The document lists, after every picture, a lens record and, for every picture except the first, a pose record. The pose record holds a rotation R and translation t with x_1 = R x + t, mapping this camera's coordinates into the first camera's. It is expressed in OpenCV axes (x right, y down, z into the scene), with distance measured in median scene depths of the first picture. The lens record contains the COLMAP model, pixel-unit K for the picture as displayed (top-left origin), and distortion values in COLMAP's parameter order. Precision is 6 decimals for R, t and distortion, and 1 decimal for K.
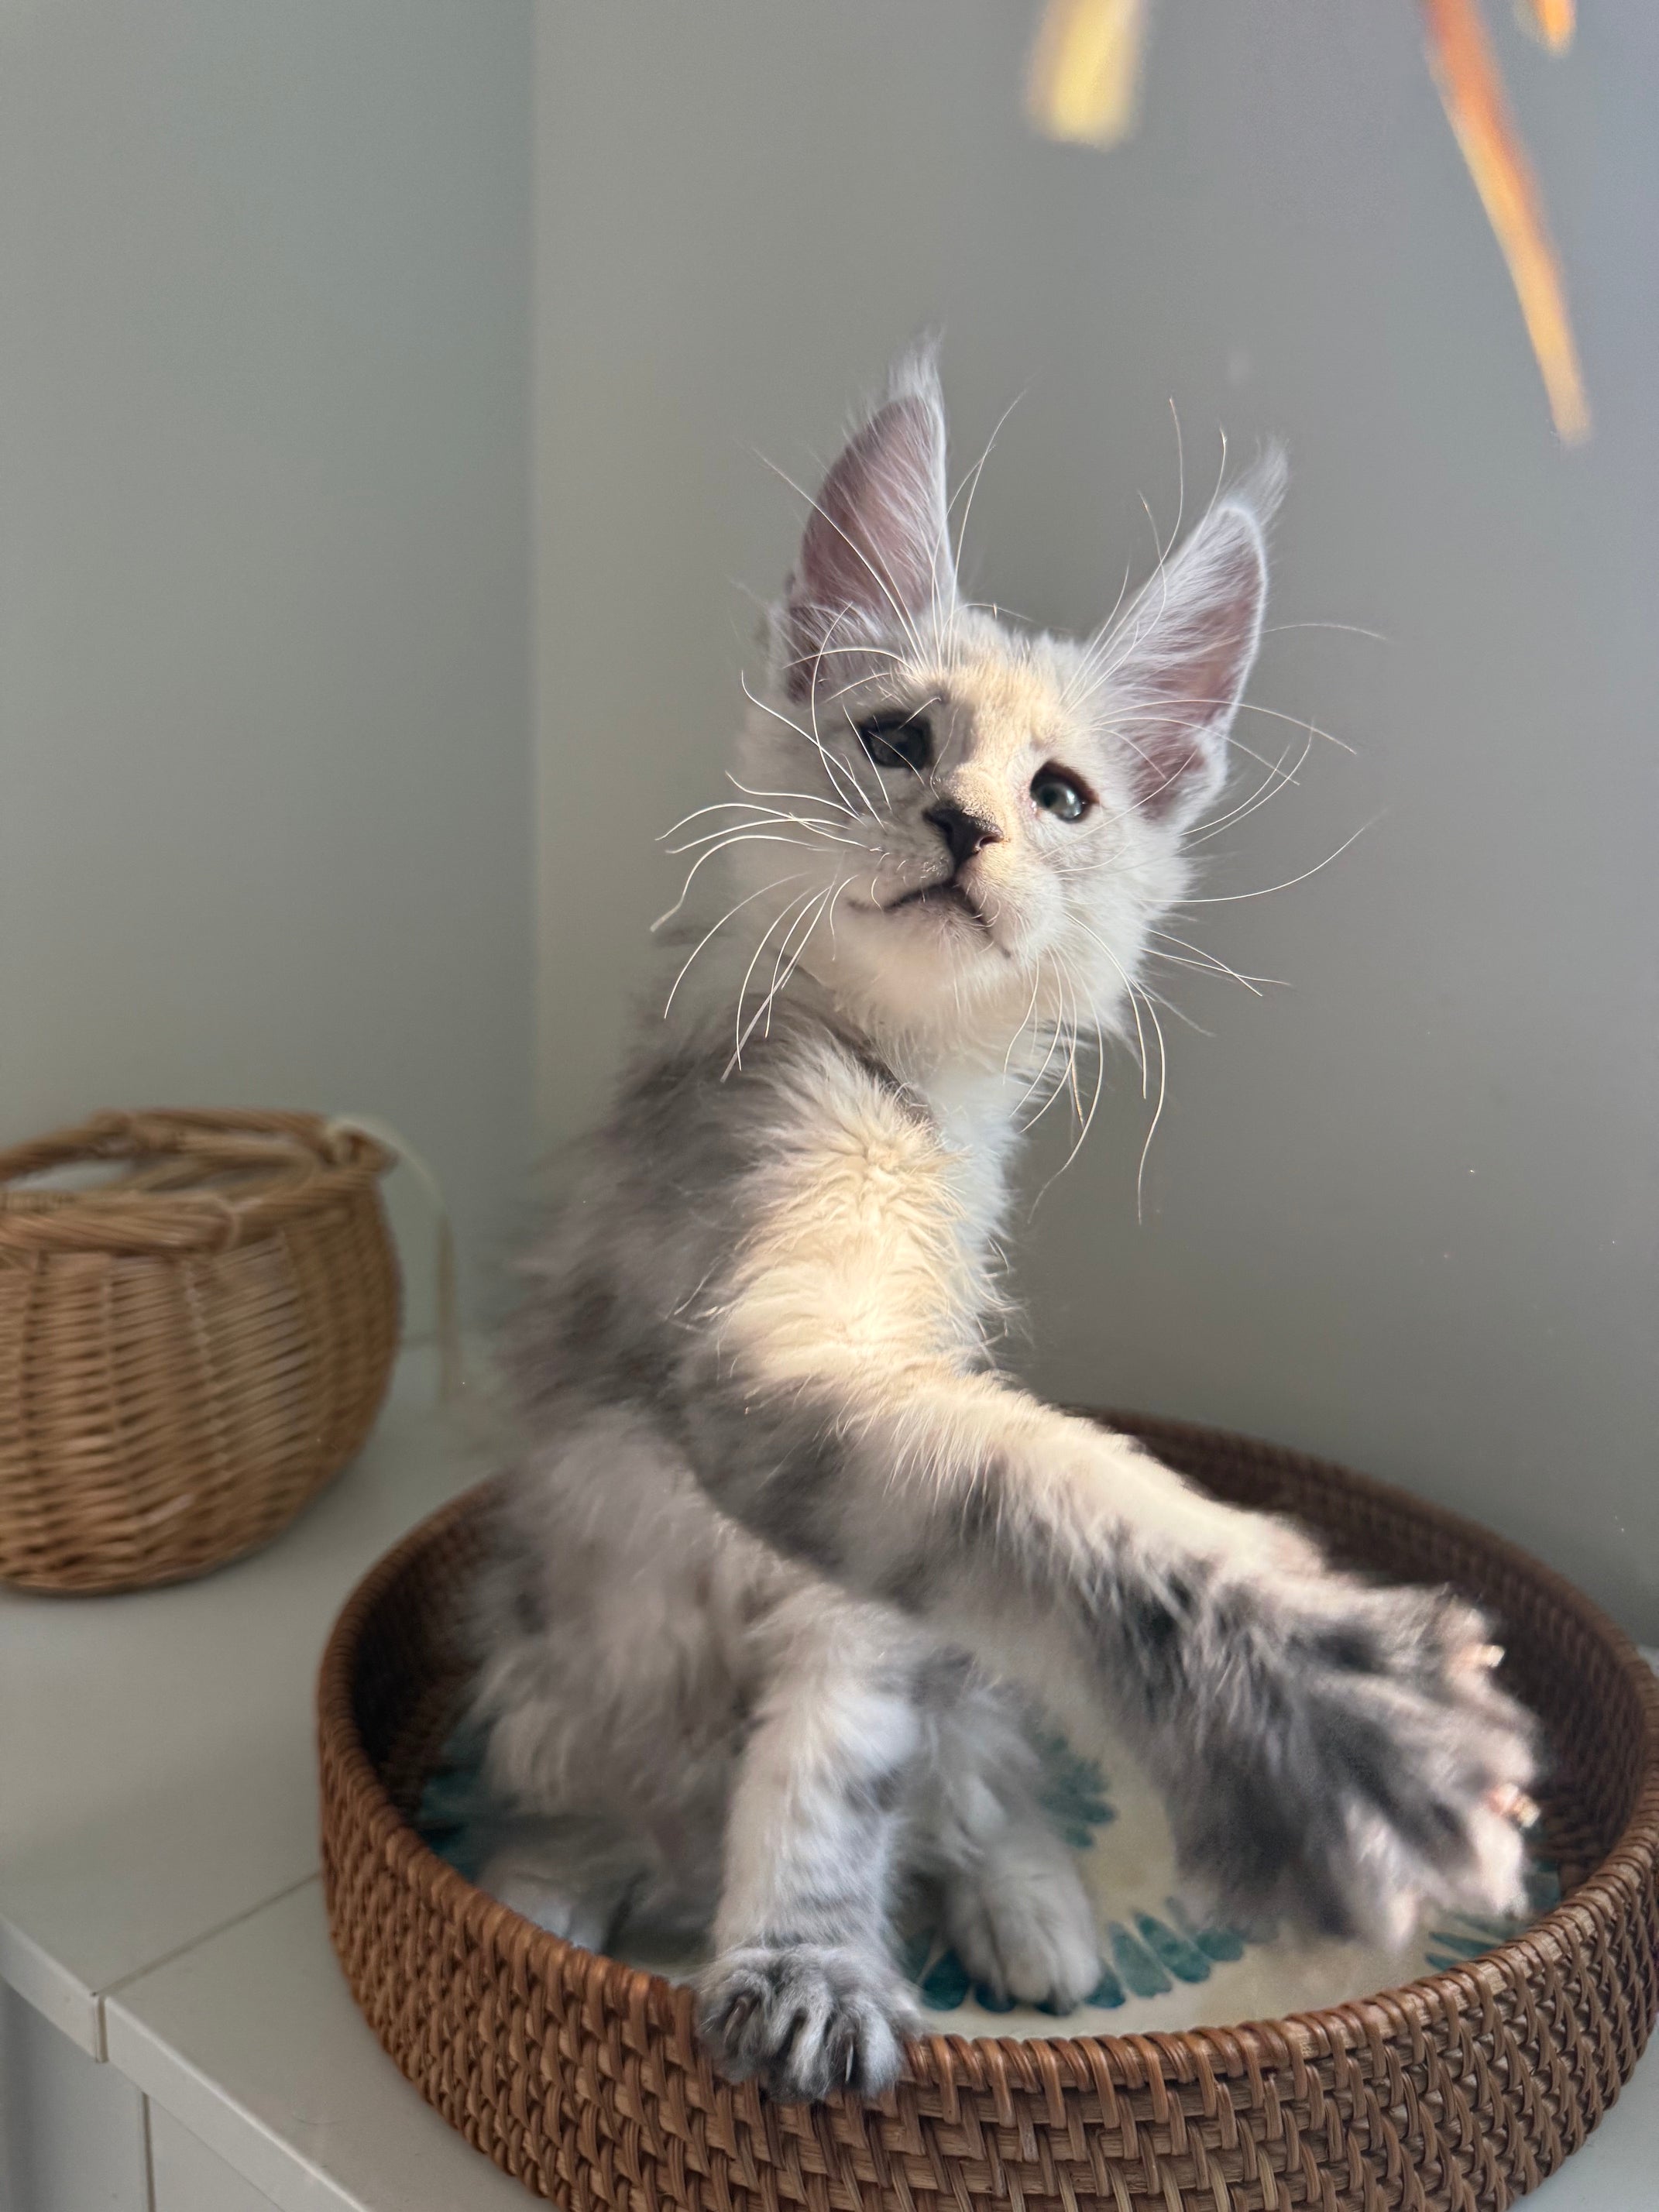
lens RADIAL K [[1683.1, 0, 835.0], [0, 1683.1, 1082.6], [0, 0, 1]] dist [-0.032601, 0.017183]
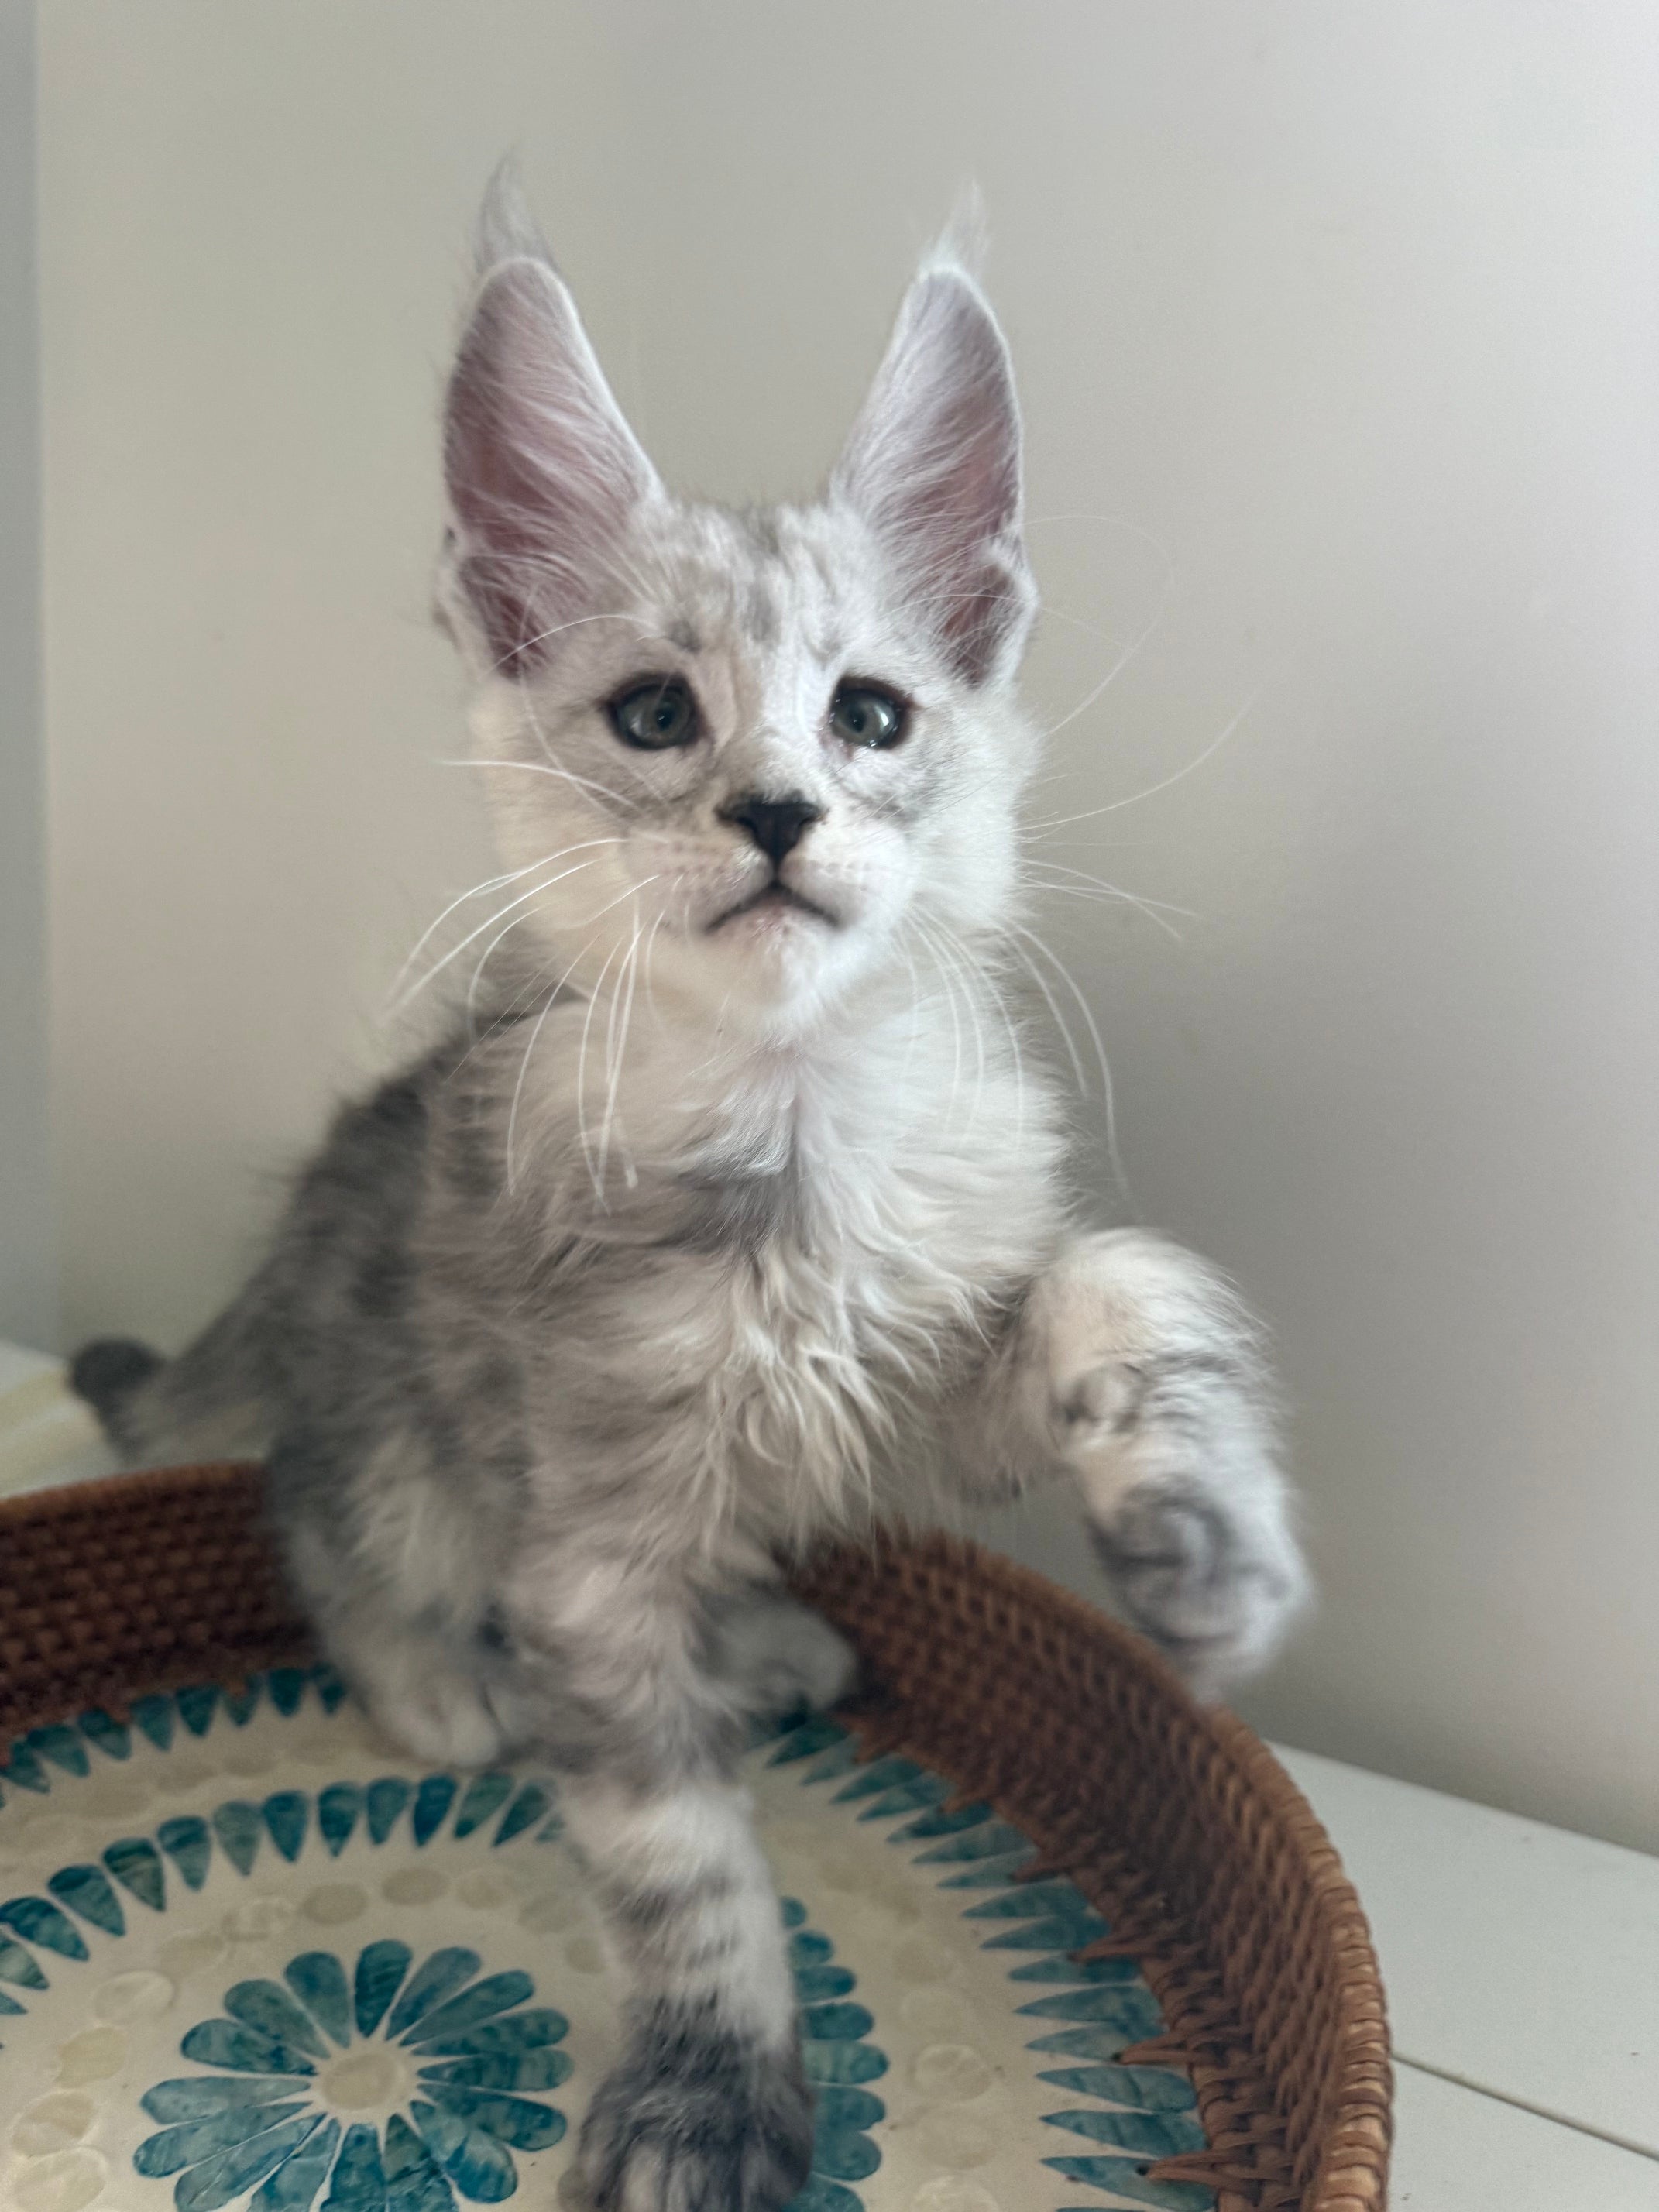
lens RADIAL K [[1683.1, 0, 835.0], [0, 1683.1, 1082.6], [0, 0, 1]] dist [-0.032601, 0.017183]
pose [[0.992547, 0.017793, 0.120555, 0.267021], [-0.019735, 0.999694, 0.014935, 0.026169], [-0.120253, -0.017203, 0.992594, 0.501985]]
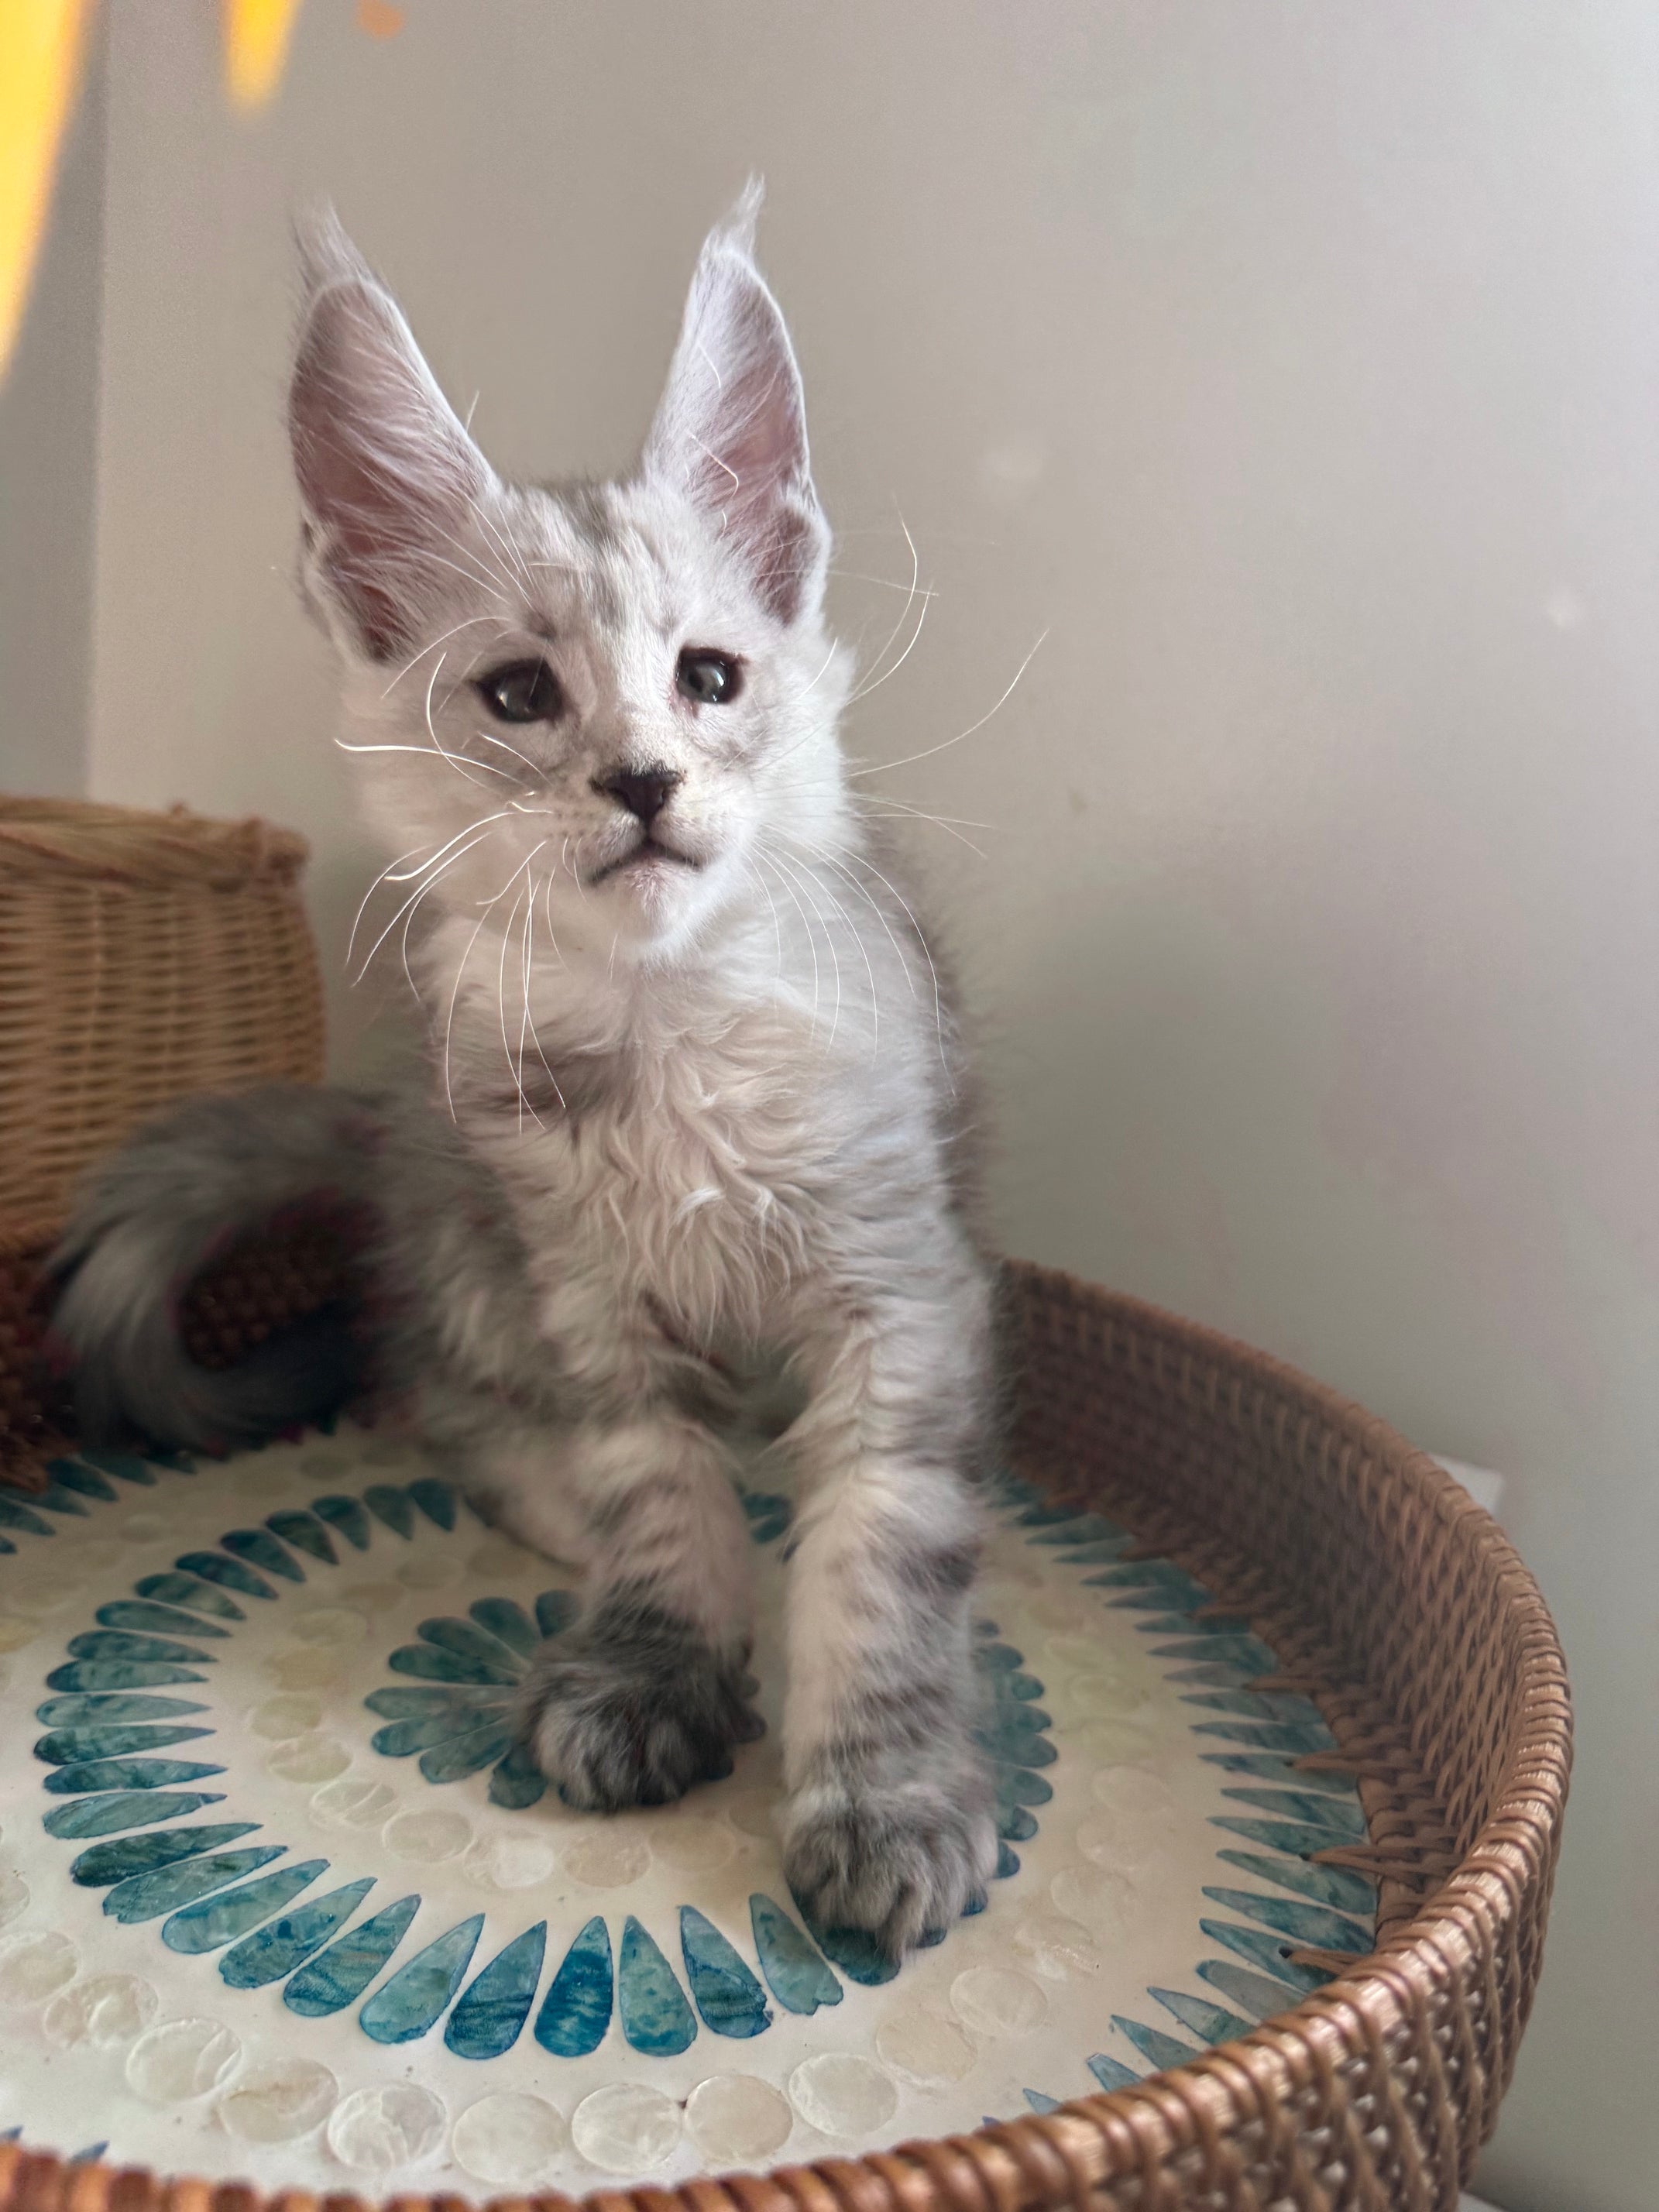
lens RADIAL K [[1683.1, 0, 835.0], [0, 1683.1, 1082.6], [0, 0, 1]] dist [-0.032601, 0.017183]
pose [[0.979935, 0.045145, 0.194139, 0.067233], [-0.057494, 0.996633, 0.058453, 0.178274], [-0.190846, -0.068442, 0.979231, 0.463942]]
